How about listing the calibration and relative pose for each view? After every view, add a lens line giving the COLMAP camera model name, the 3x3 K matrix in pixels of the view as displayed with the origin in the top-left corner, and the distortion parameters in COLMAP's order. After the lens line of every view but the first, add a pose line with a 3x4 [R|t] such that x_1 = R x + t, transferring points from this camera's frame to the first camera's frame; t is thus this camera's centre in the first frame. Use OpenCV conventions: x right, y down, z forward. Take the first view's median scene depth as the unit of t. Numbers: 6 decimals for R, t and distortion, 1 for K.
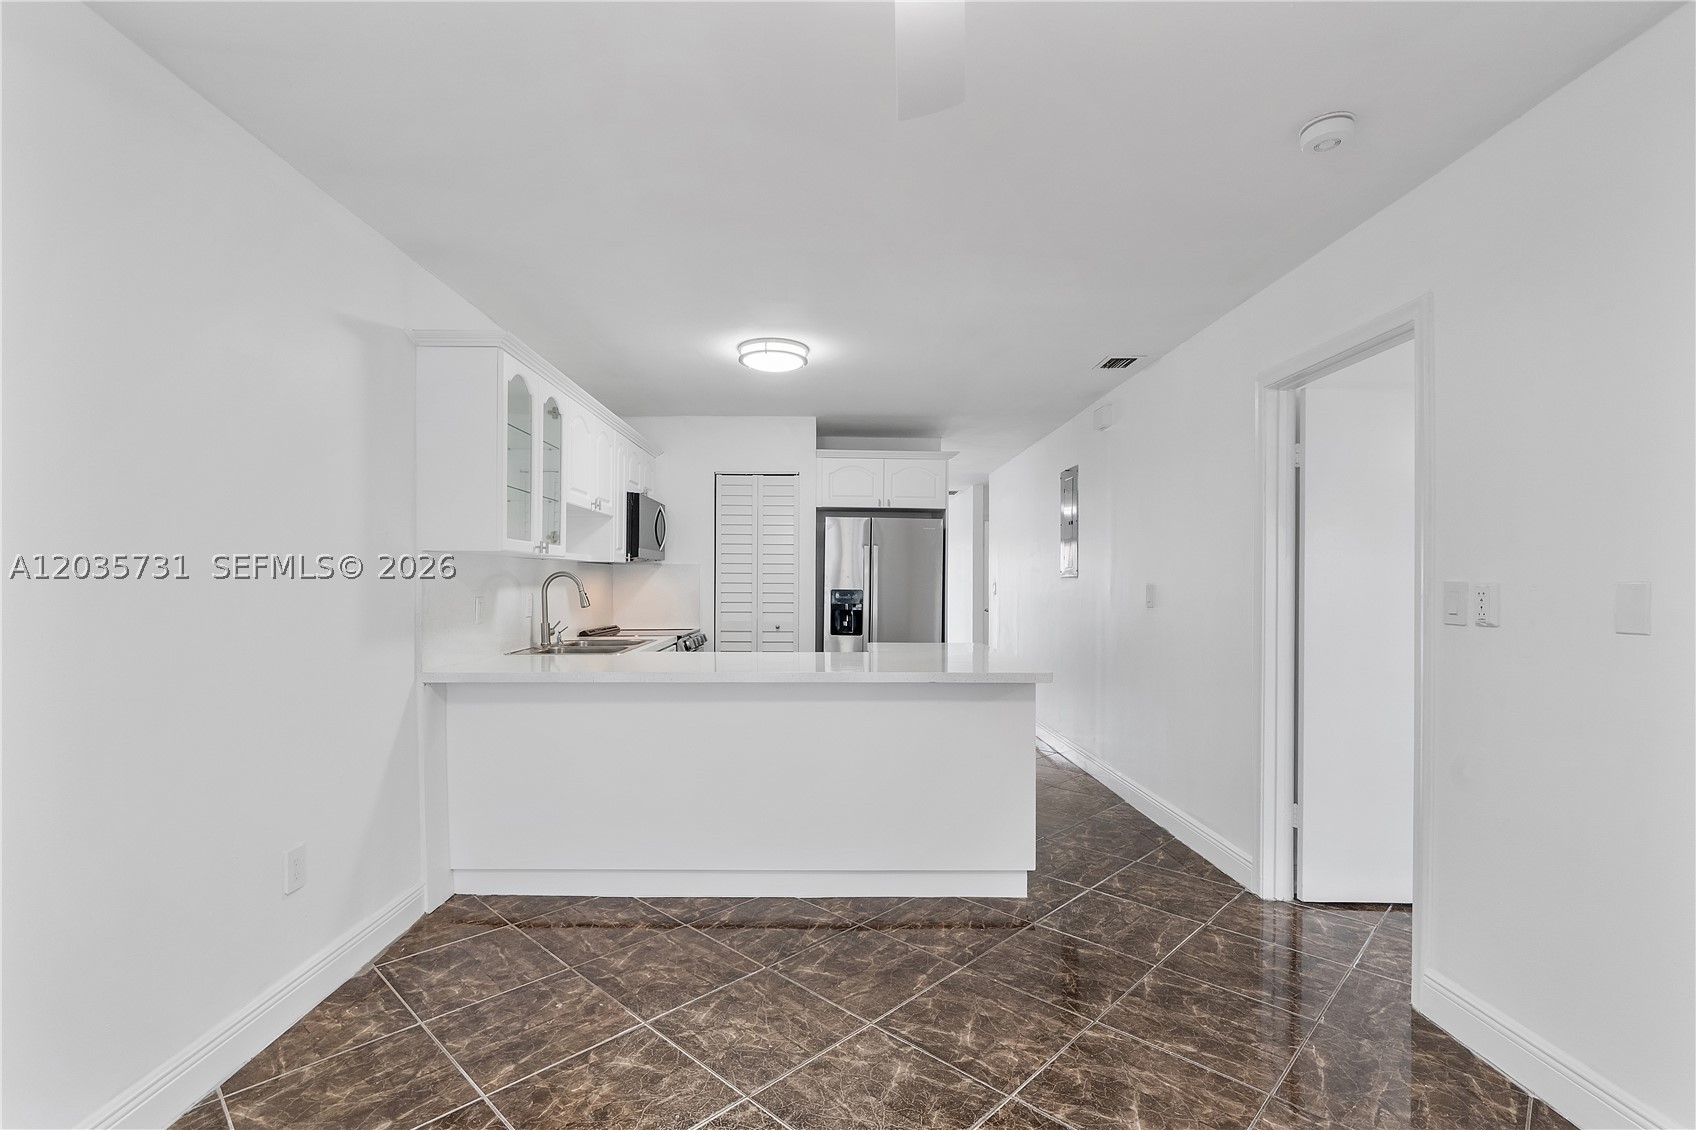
lens RADIAL K [[786.2, 0, 821.0], [0, 786.2, 578.2], [0, 0, 1]] dist [-0.003506, 0.000426]
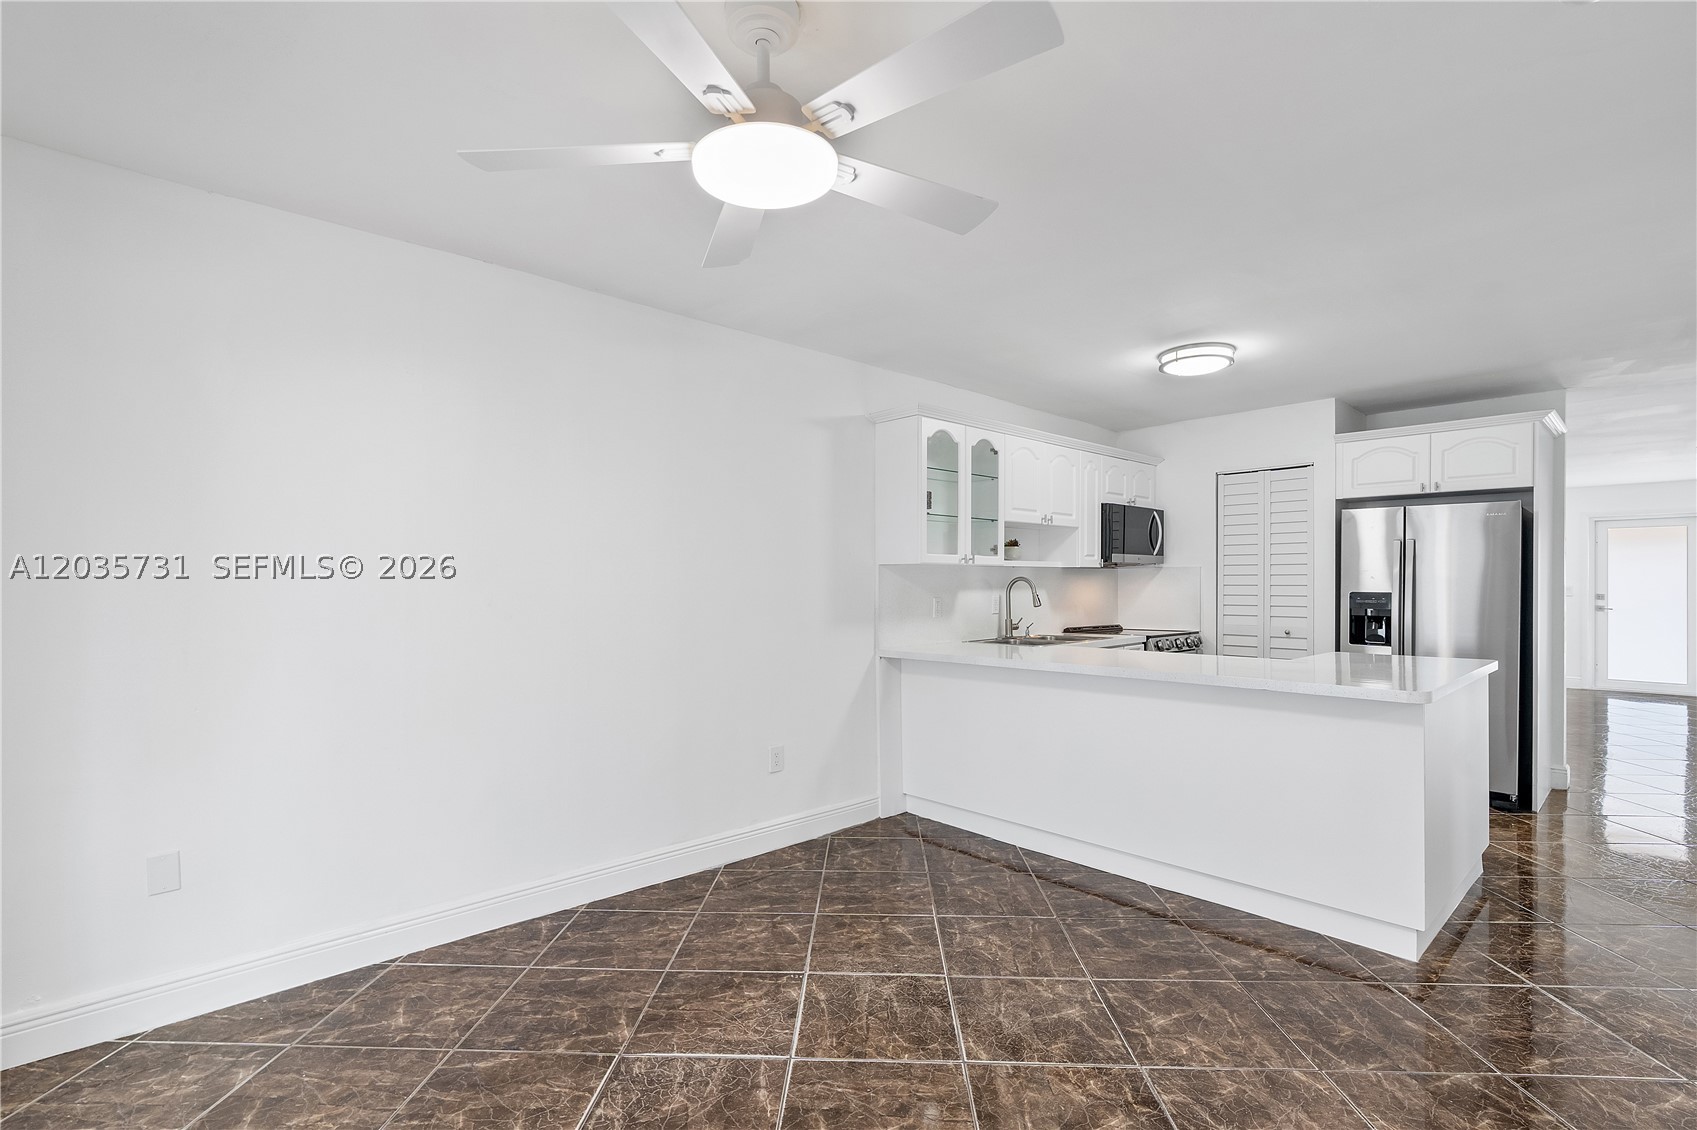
lens RADIAL K [[767.9, 0, 827.4], [0, 767.9, 579.4], [0, 0, 1]] dist [-0.007311, 0.003791]
pose [[0.670104, -0.009985, -0.742200, 0.472468], [0.010079, 0.999940, -0.004353, -0.003569], [0.742199, -0.004564, 0.670164, -0.009737]]
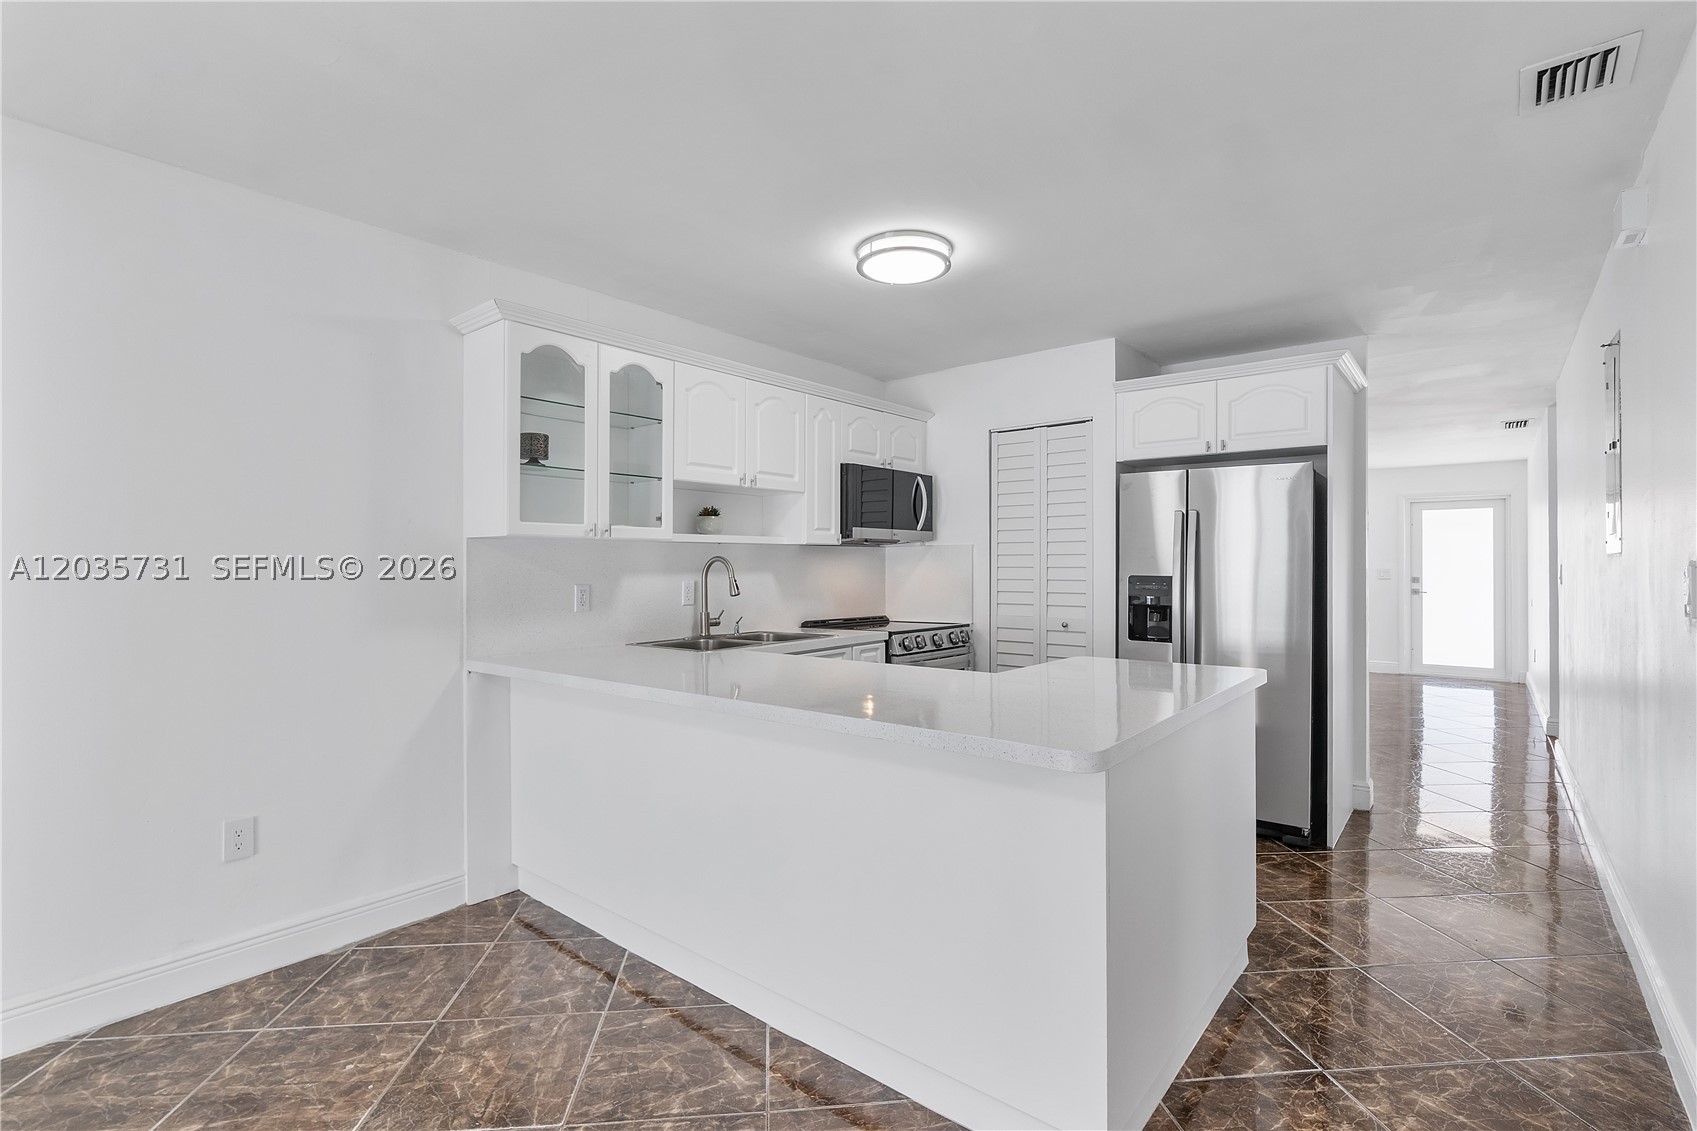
lens RADIAL K [[775.6, 0, 829.1], [0, 775.6, 560.7], [0, 0, 1]] dist [-0.003158, 0.000574]
pose [[0.763084, -0.010363, -0.646217, 0.476443], [0.009338, 0.999944, -0.005009, 0.003060], [0.646232, -0.002212, 0.763138, 0.542878]]
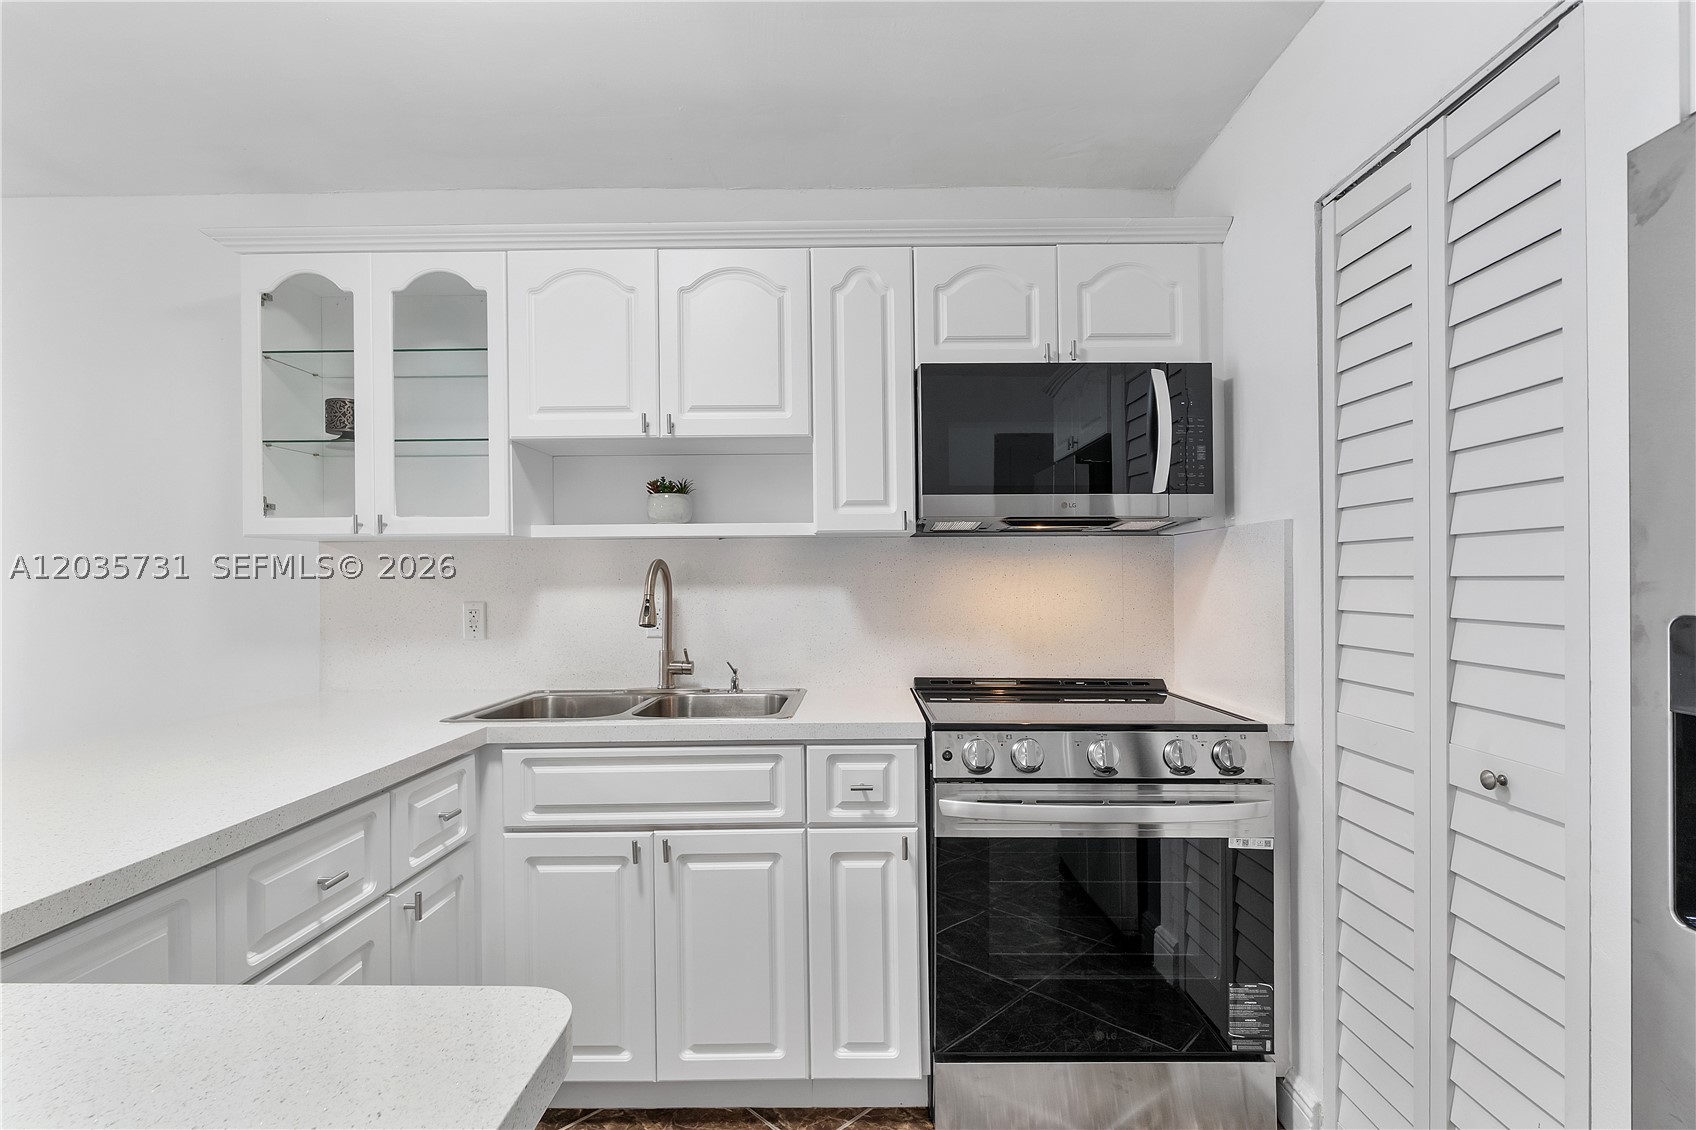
lens RADIAL K [[804.8, 0, 855.6], [0, 804.8, 568.9], [0, 0, 1]] dist [-0.004710, 0.000061]
pose [[-0.017076, -0.010318, -0.999801, 0.310715], [0.008891, 0.999906, -0.010471, 0.007397], [0.999815, -0.009068, -0.016983, 1.560086]]
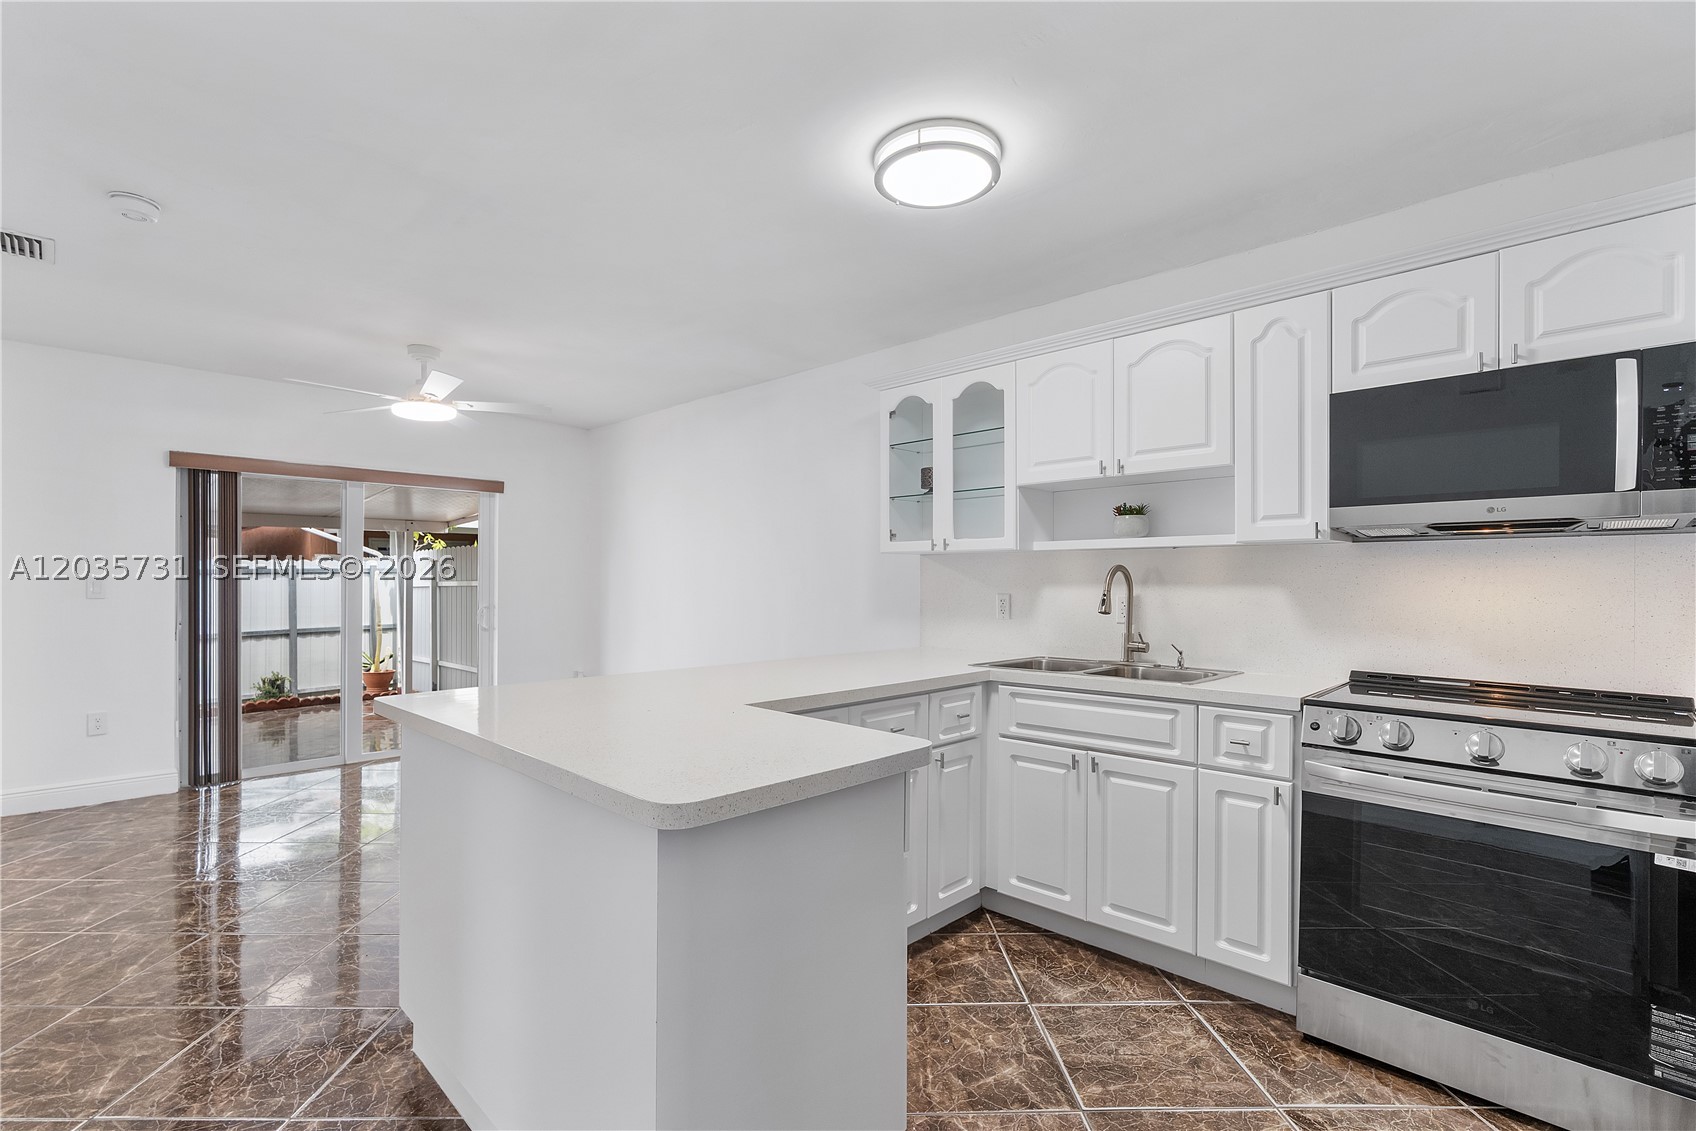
lens RADIAL K [[774.6, 0, 849.9], [0, 774.6, 575.5], [0, 0, 1]] dist [-0.003754, 0.000552]
pose [[-0.693680, -0.010056, -0.720214, 0.503103], [-0.003158, 0.999935, -0.010921, 0.014142], [0.720277, -0.005302, -0.693667, 1.799271]]
